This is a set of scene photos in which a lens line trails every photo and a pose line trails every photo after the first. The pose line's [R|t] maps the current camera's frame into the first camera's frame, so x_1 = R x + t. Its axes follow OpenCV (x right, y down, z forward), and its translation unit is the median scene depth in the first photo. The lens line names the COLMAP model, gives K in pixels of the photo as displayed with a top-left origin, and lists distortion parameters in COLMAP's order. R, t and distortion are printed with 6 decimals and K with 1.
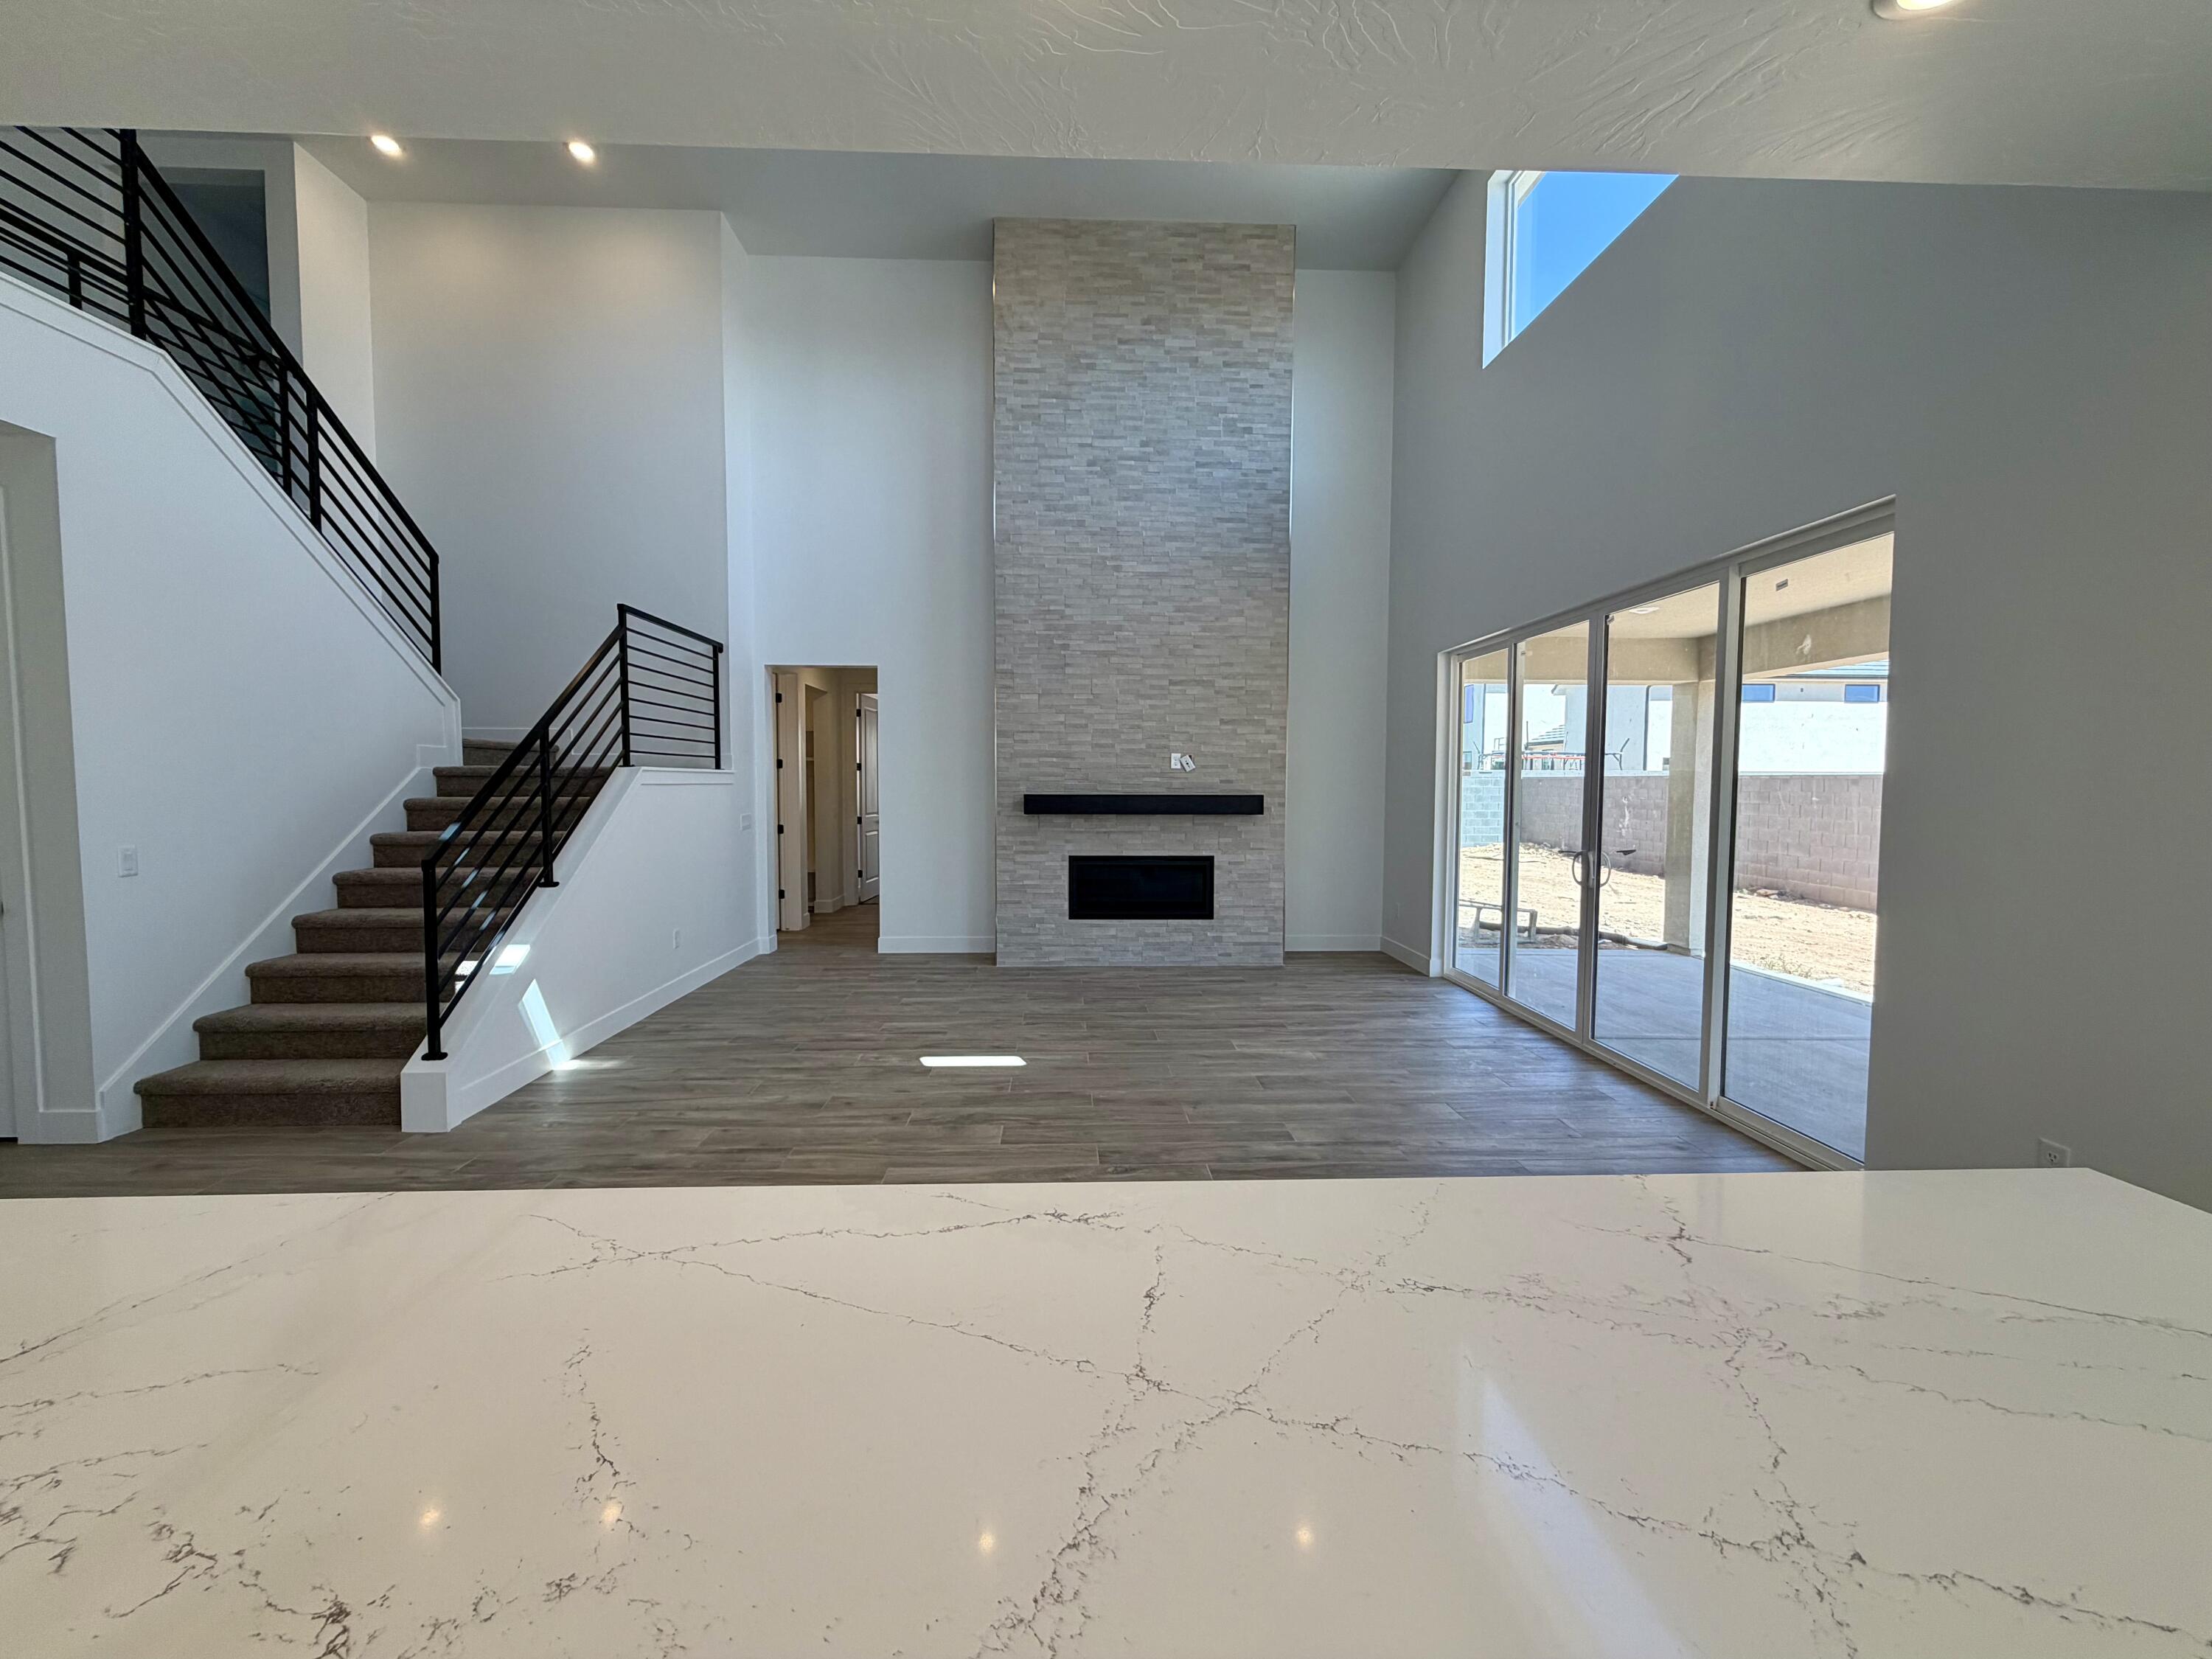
lens RADIAL K [[881.7, 0, 1099.0], [0, 881.7, 827.7], [0, 0, 1]] dist [0.000118, 0.000071]
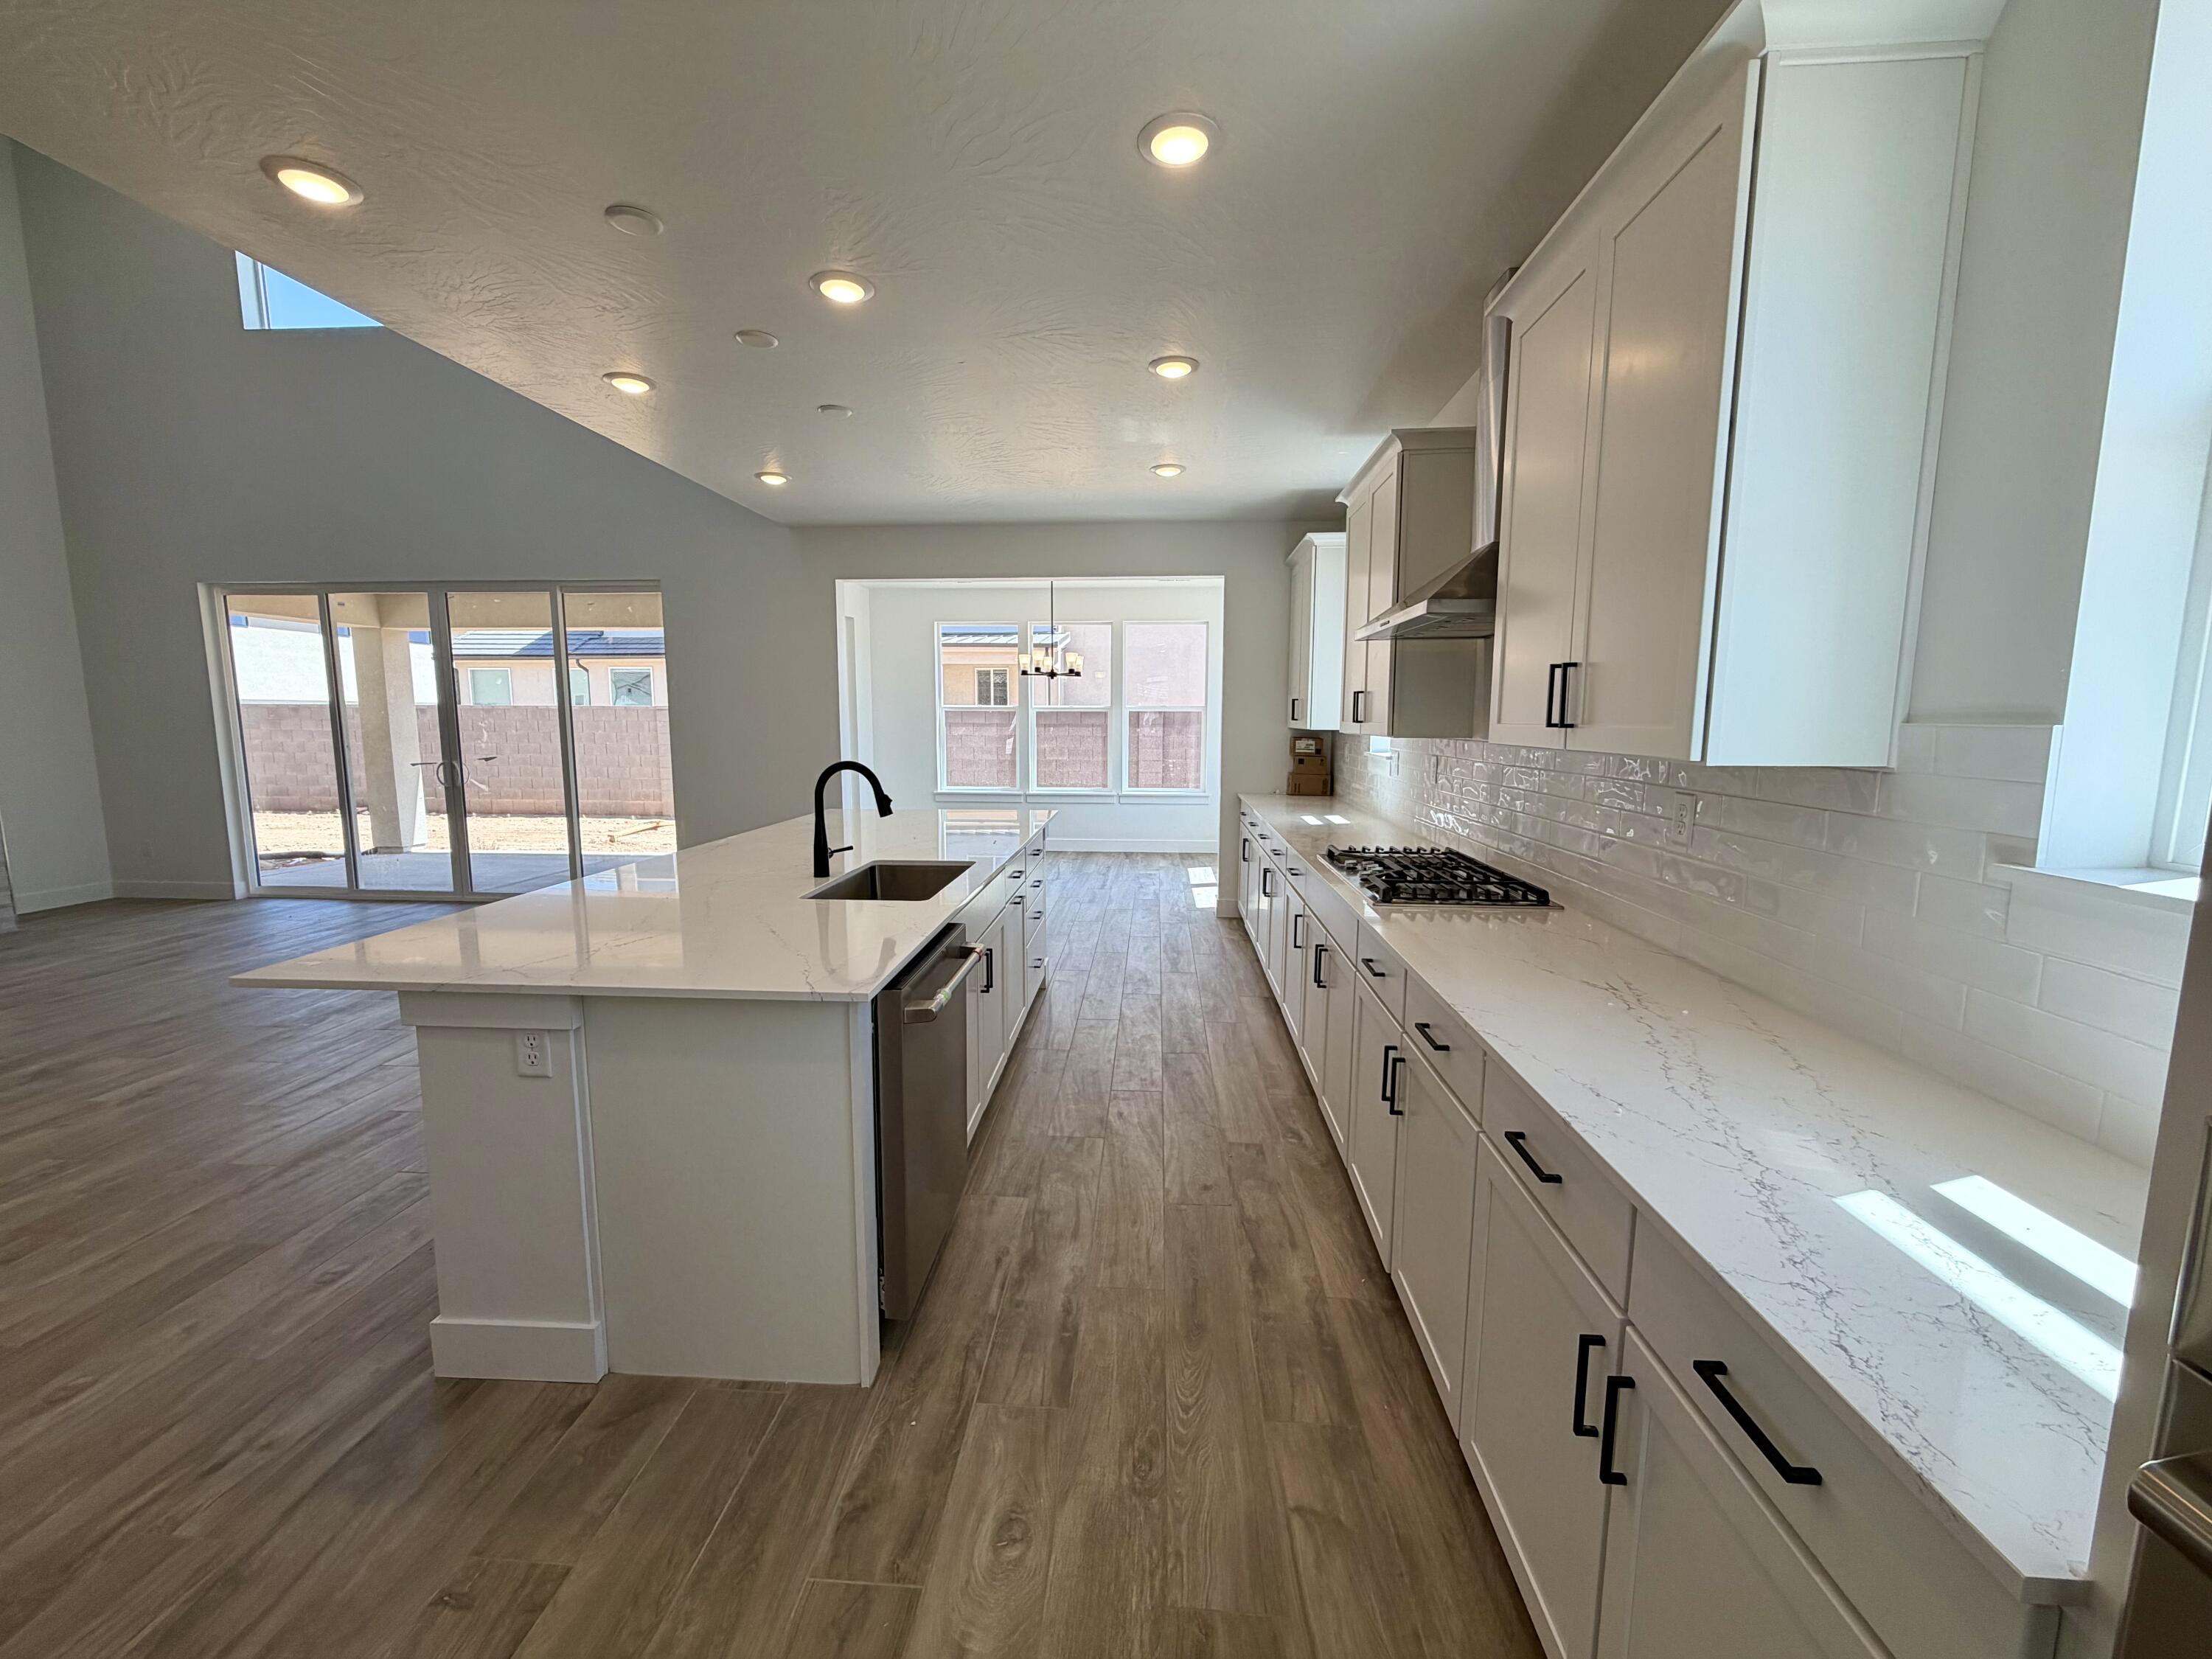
lens RADIAL K [[881.7, 0, 1099.0], [0, 881.7, 827.7], [0, 0, 1]] dist [0.000118, 0.000071]
pose [[0.107893, -0.128032, 0.985884, -0.513149], [0.049118, 0.991148, 0.123340, 0.006349], [-0.992948, 0.035117, 0.113226, -0.126734]]
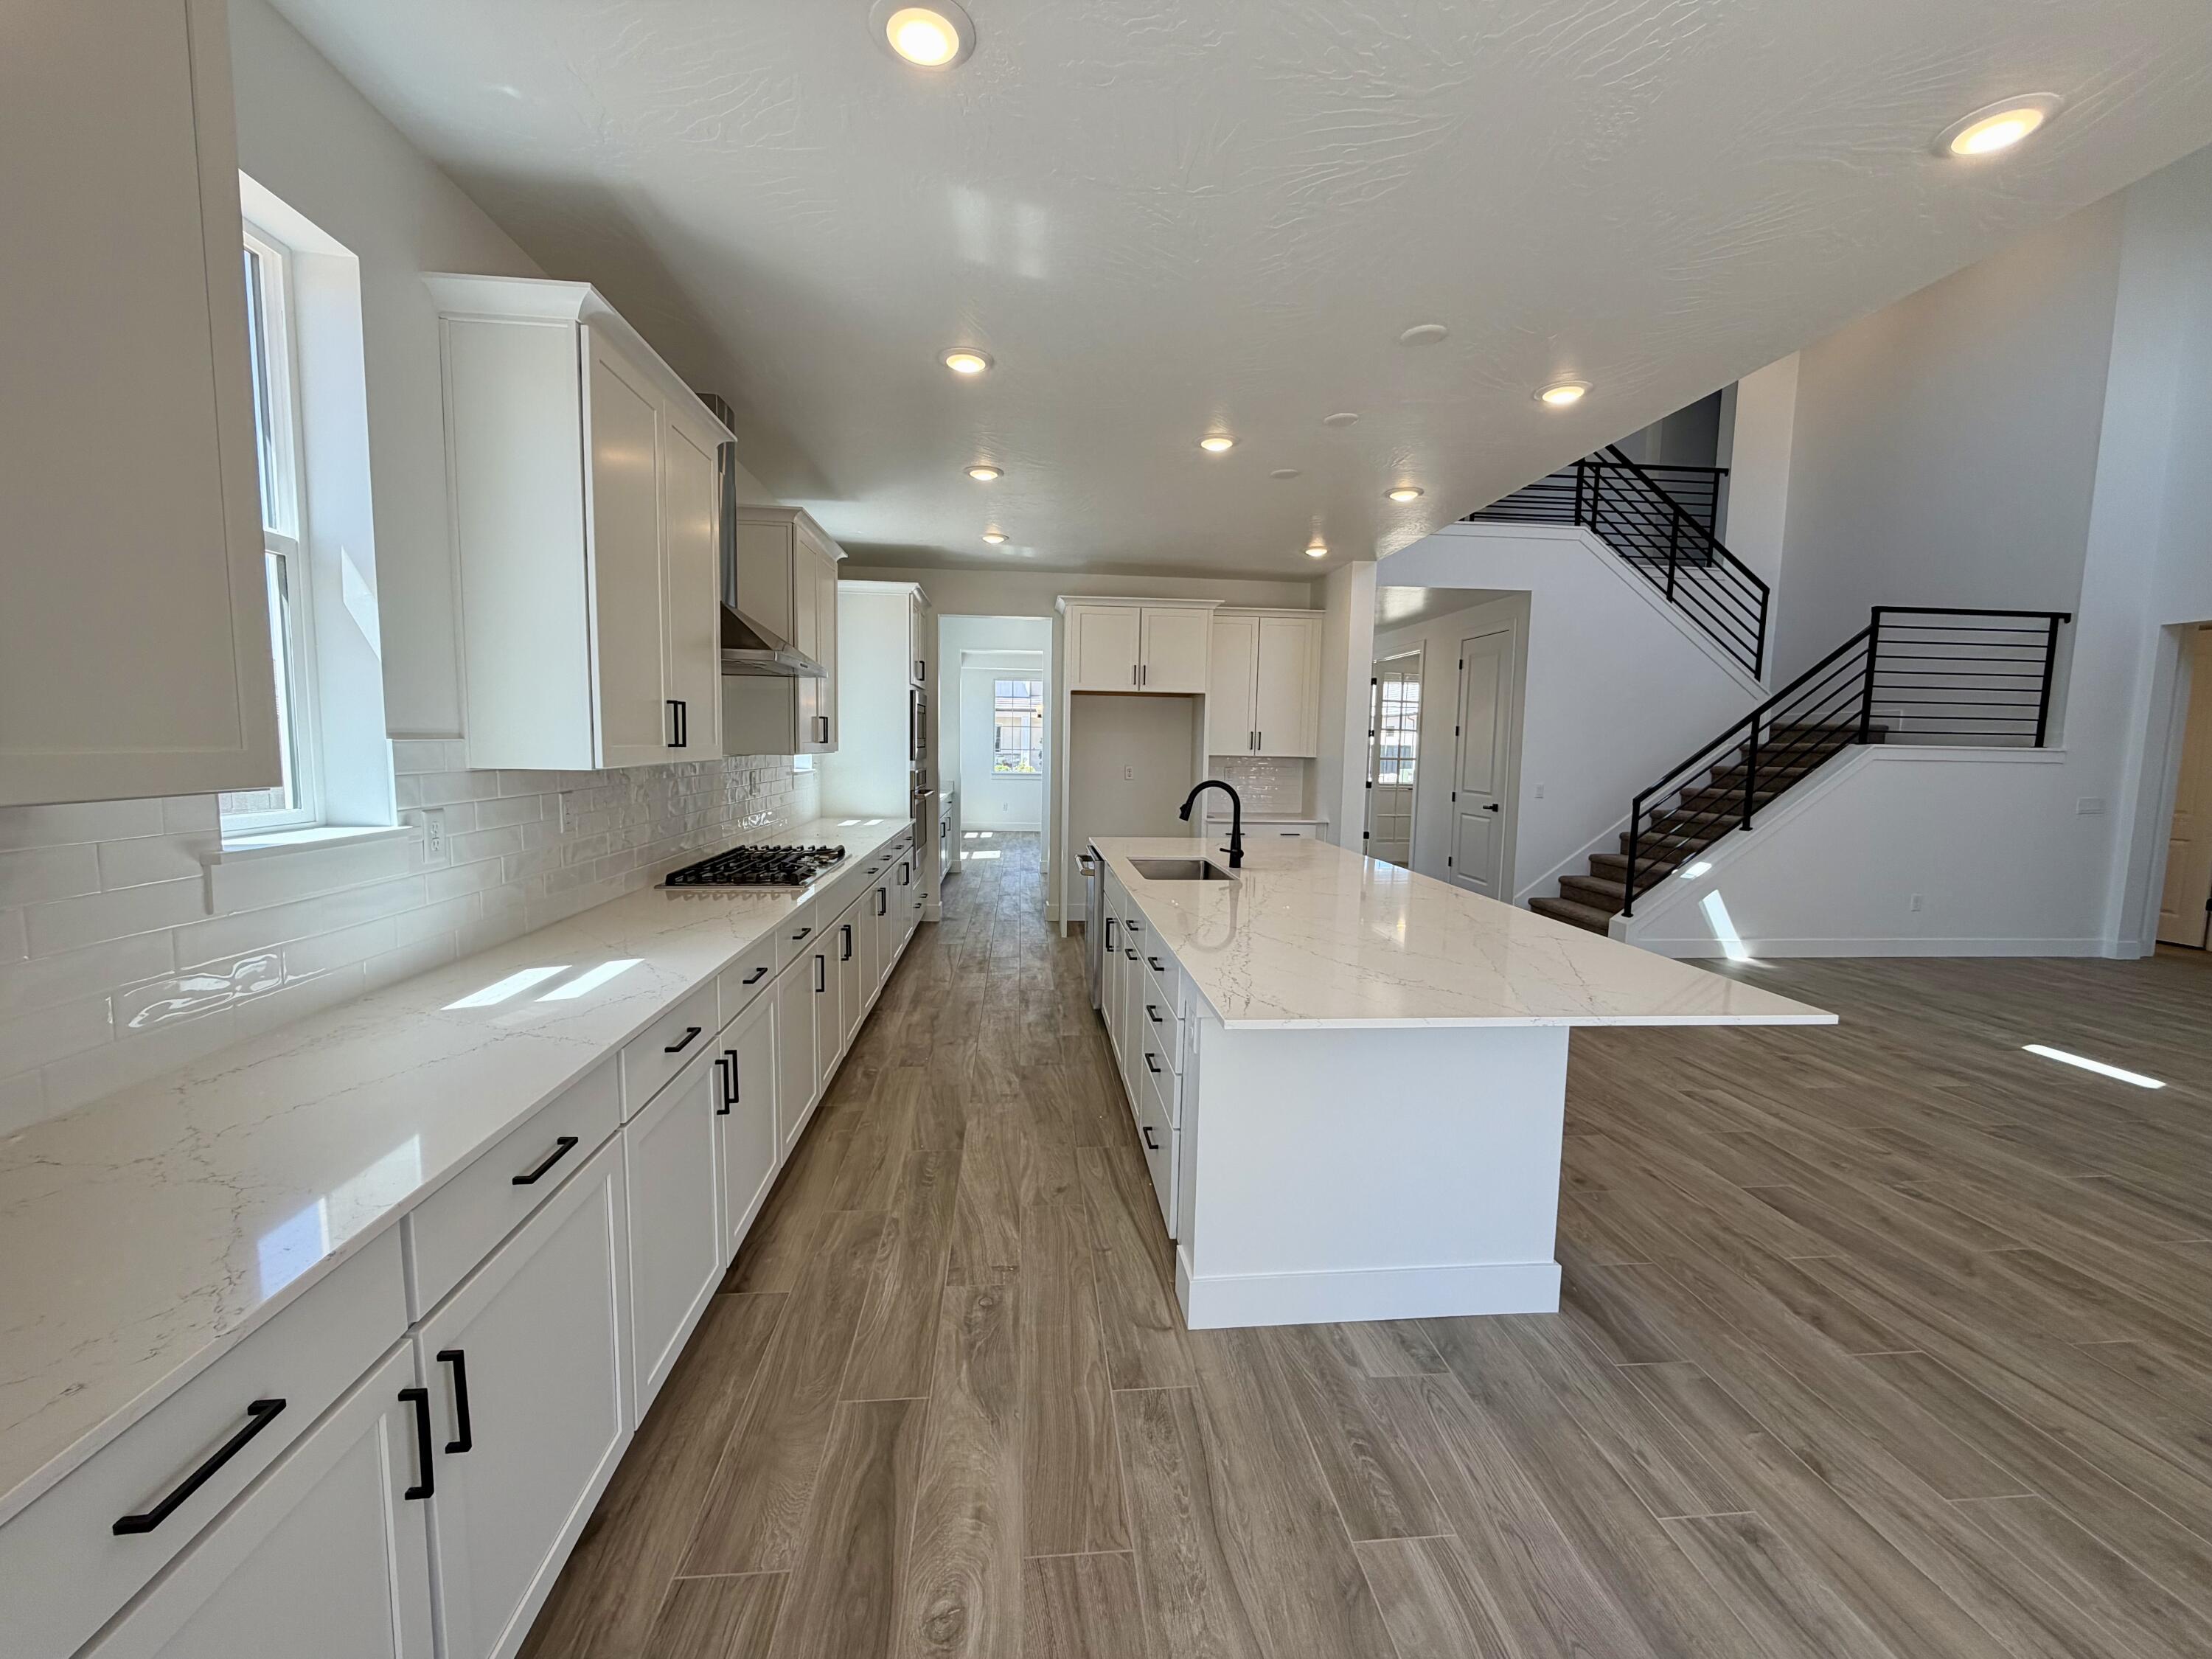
lens RADIAL K [[866.2, 0, 1091.5], [0, 866.2, 824.5], [0, 0, 1]] dist [-0.000143, -0.000024]
pose [[0.040351, 0.094489, -0.994708, 0.462006], [-0.070139, 0.993331, 0.091513, 0.003831], [0.996721, 0.066075, 0.046709, -0.063760]]
